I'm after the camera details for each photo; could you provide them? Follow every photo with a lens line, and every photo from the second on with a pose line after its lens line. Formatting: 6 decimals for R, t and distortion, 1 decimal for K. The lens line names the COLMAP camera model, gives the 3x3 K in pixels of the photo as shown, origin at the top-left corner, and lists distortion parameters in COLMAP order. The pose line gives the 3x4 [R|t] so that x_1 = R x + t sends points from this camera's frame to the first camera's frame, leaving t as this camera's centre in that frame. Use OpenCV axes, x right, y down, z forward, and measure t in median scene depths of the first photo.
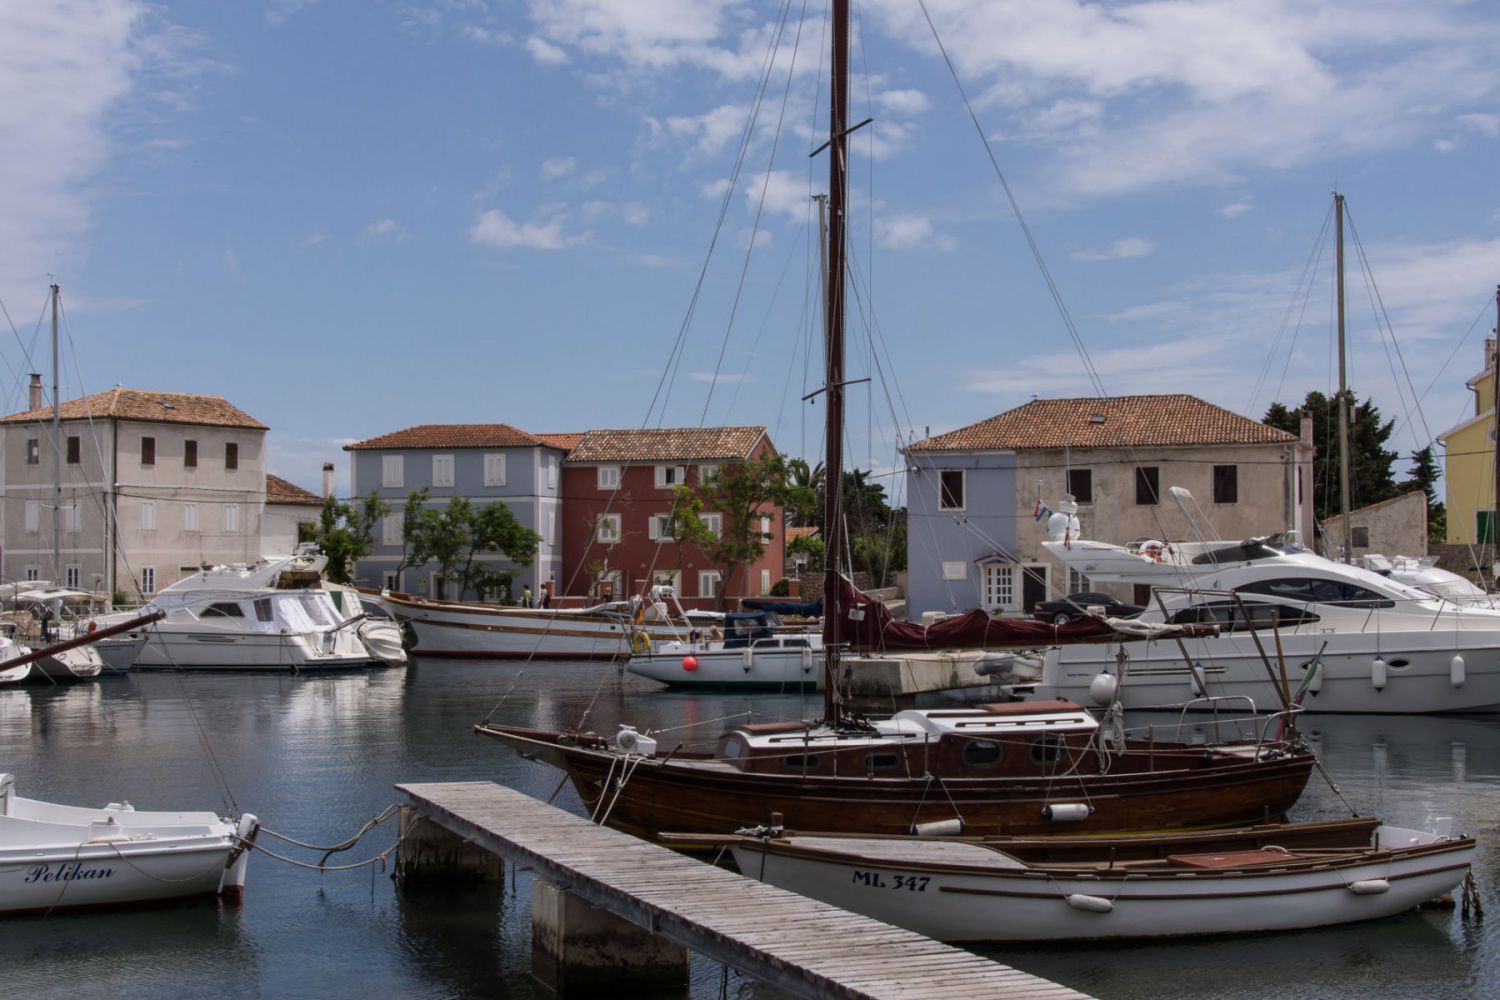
lens RADIAL K [[2228.5, 0, 749.4], [0, 2228.5, 500.3], [0, 0, 1]] dist [-0.035081, 0.000000]
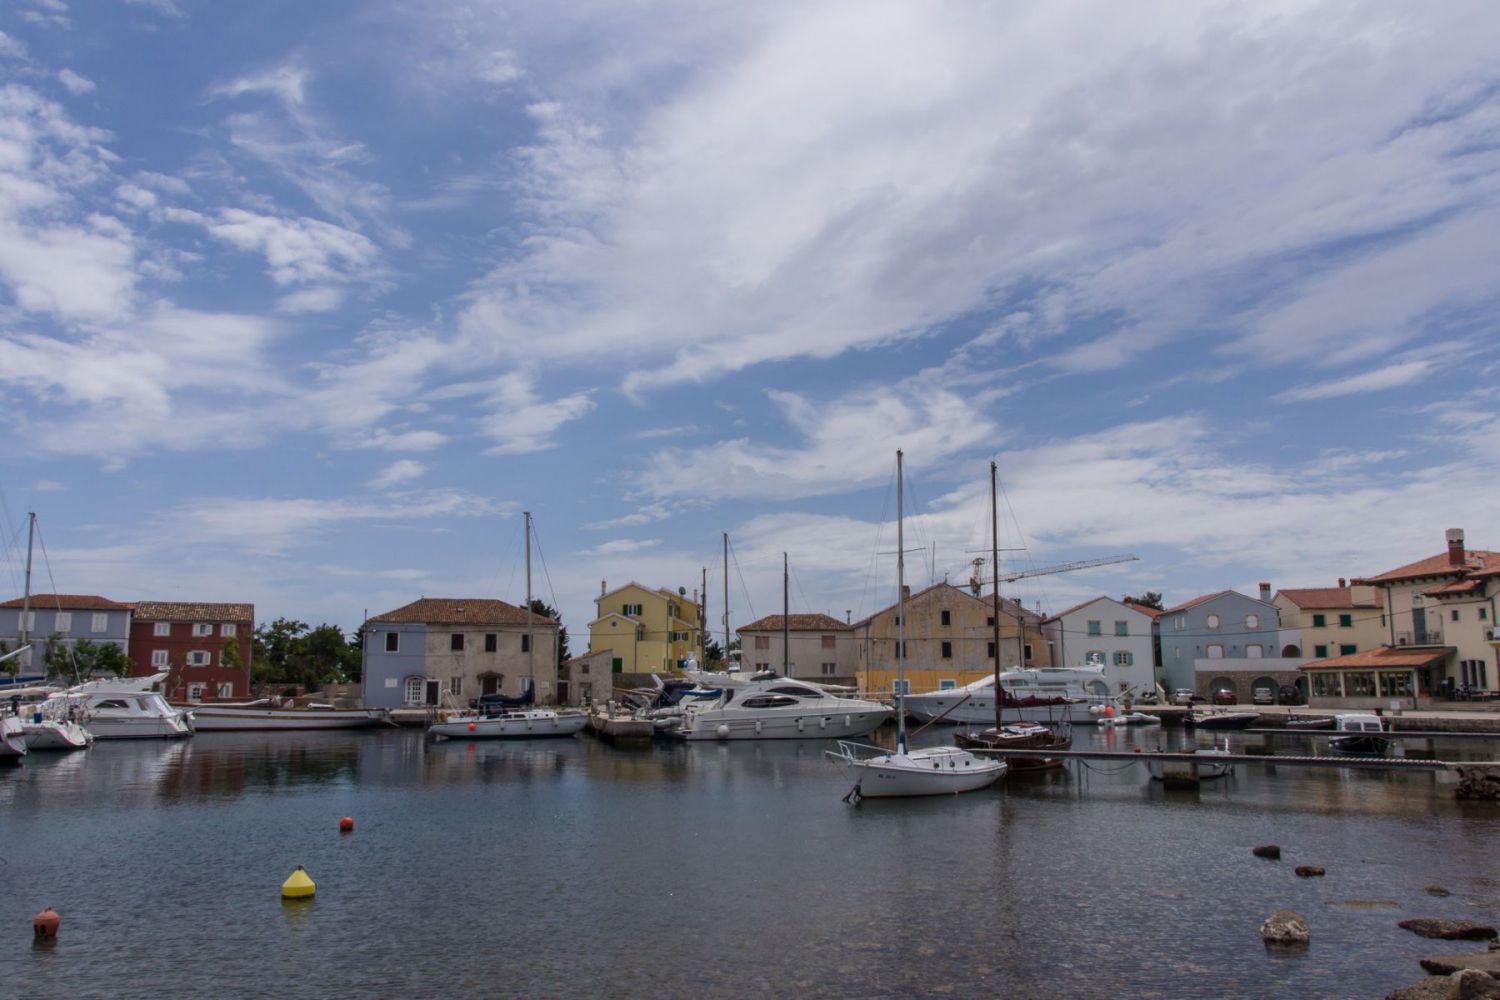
lens RADIAL K [[1177.4, 0, 751.9], [0, 1177.4, 500.9], [0, 0, 1]] dist [0.004691, 0.002823]
pose [[0.783170, 0.100298, 0.613665, -0.325921], [-0.024110, 0.991061, -0.131210, 0.000547], [-0.621340, 0.087964, 0.778588, -0.035532]]
